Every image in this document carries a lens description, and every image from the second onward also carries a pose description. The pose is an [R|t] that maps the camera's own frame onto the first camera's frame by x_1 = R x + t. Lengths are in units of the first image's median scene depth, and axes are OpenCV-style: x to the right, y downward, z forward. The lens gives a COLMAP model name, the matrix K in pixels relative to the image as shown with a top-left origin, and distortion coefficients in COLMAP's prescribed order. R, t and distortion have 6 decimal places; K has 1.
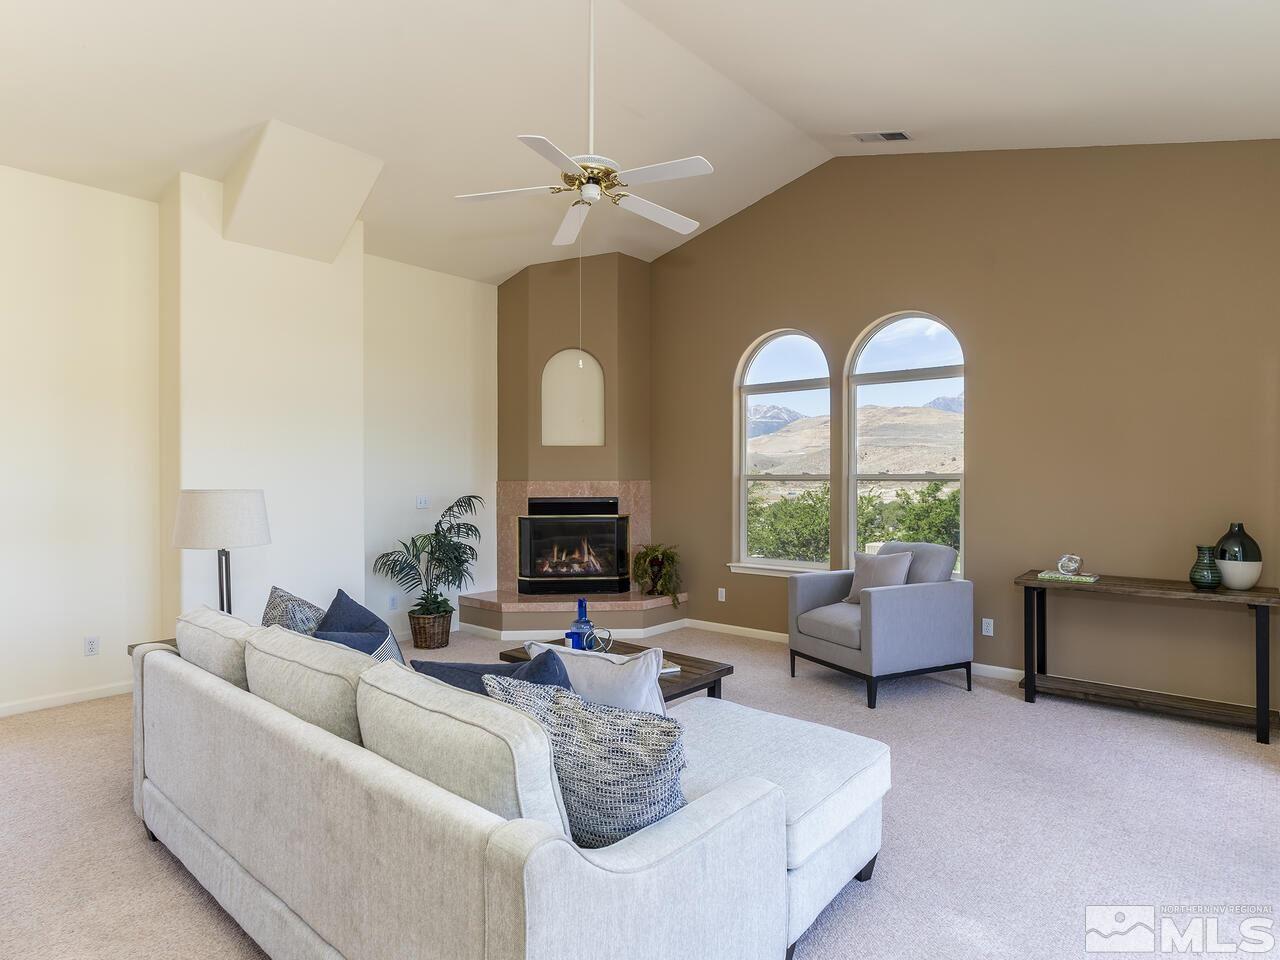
lens RADIAL K [[733.0, 0, 641.6], [0, 733.0, 478.0], [0, 0, 1]] dist [-0.003503, 0.000531]
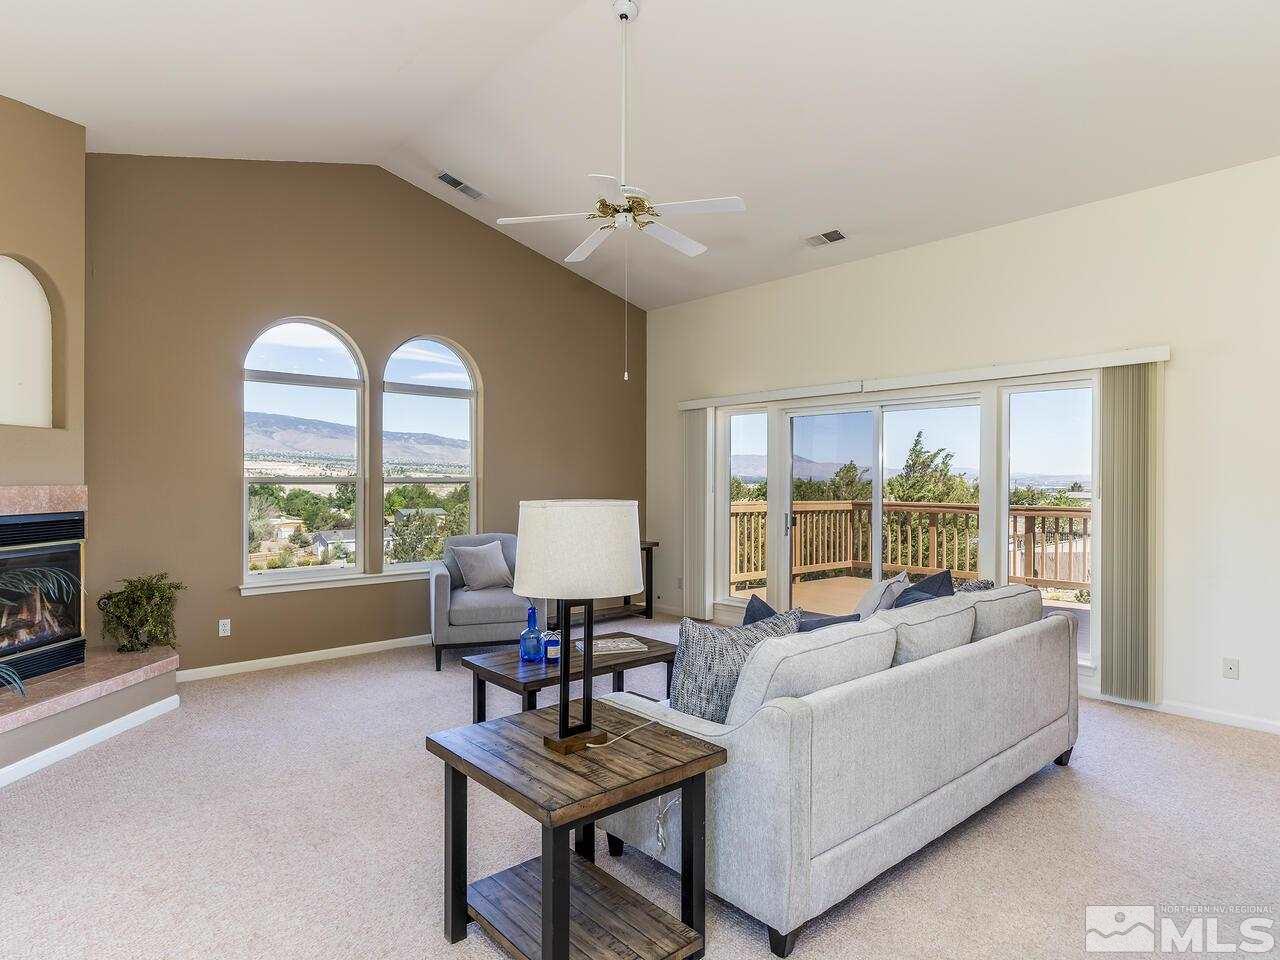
lens RADIAL K [[740.7, 0, 641.8], [0, 740.7, 473.0], [0, 0, 1]] dist [-0.001977, 0.001815]
pose [[0.123859, 0.013852, 0.992203, -0.630125], [0.003581, 0.999890, -0.014406, 0.004111], [-0.992293, 0.005337, 0.123796, 0.454962]]
